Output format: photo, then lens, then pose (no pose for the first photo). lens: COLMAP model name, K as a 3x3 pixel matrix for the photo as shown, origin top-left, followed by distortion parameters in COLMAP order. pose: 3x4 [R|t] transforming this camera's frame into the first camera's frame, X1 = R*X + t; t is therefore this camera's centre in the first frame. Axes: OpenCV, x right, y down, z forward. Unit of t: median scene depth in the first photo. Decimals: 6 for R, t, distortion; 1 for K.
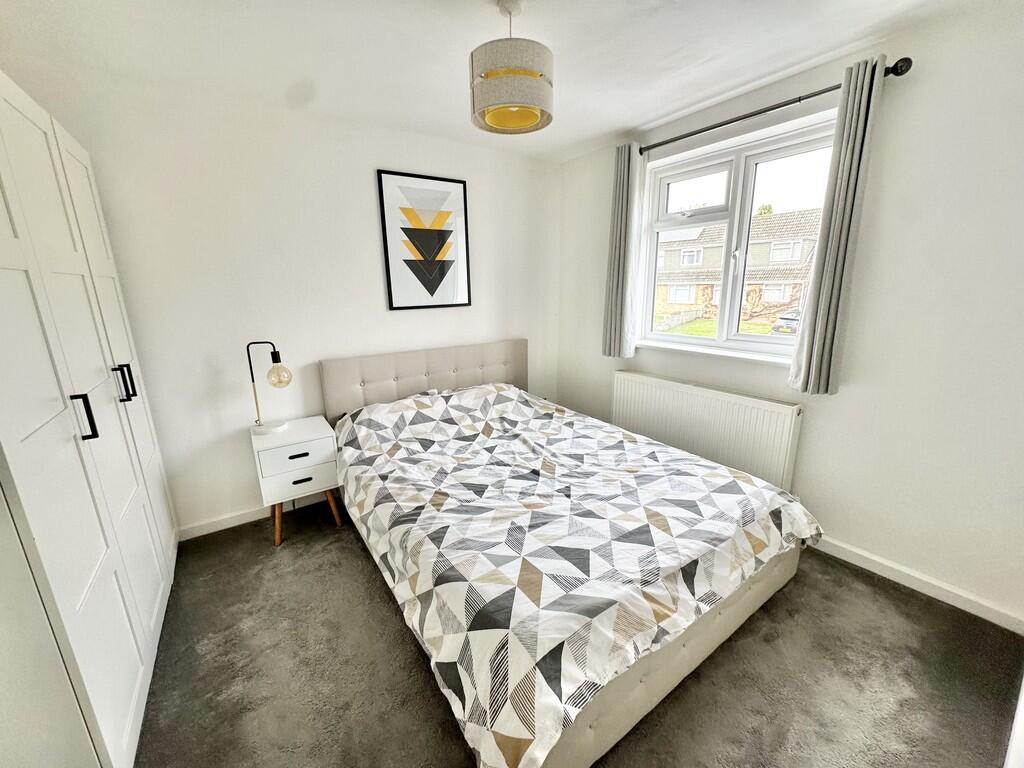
lens RADIAL K [[407.7, 0, 514.2], [0, 407.7, 384.8], [0, 0, 1]] dist [-0.001528, -0.000054]
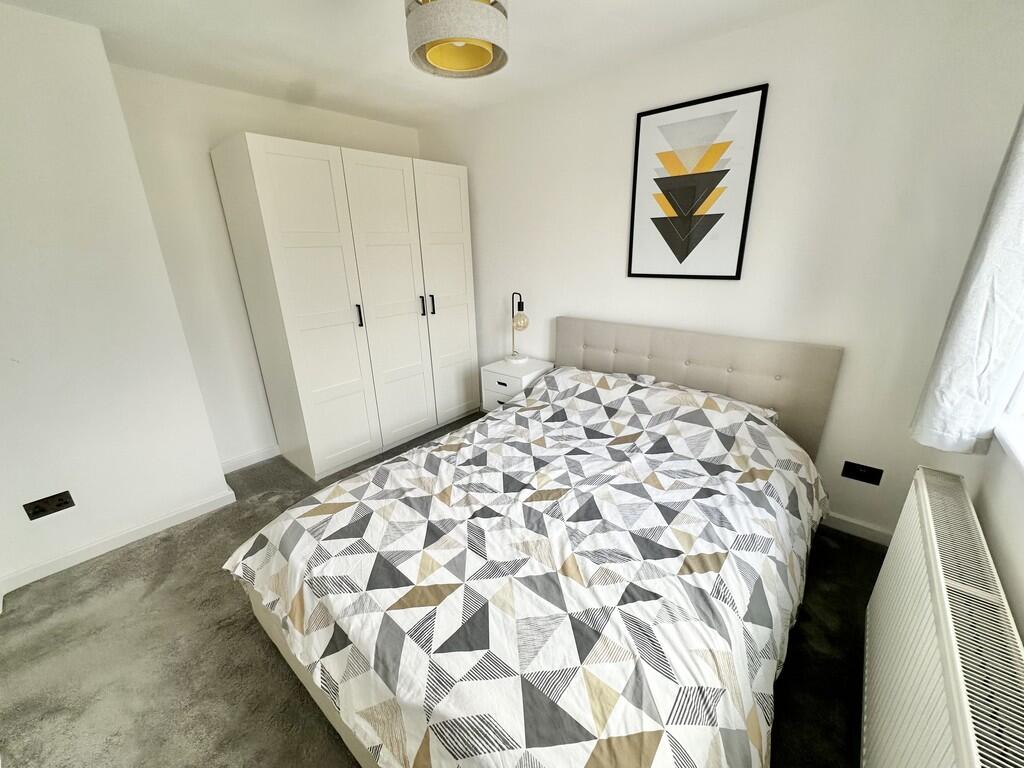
lens RADIAL K [[407.7, 0, 510.5], [0, 407.7, 386.4], [0, 0, 1]] dist [-0.001528, -0.000054]
pose [[0.257642, 0.330488, -0.907964, 0.604464], [-0.216447, 0.935547, 0.279110, -0.169892], [0.941686, 0.124615, 0.312569, 0.560421]]
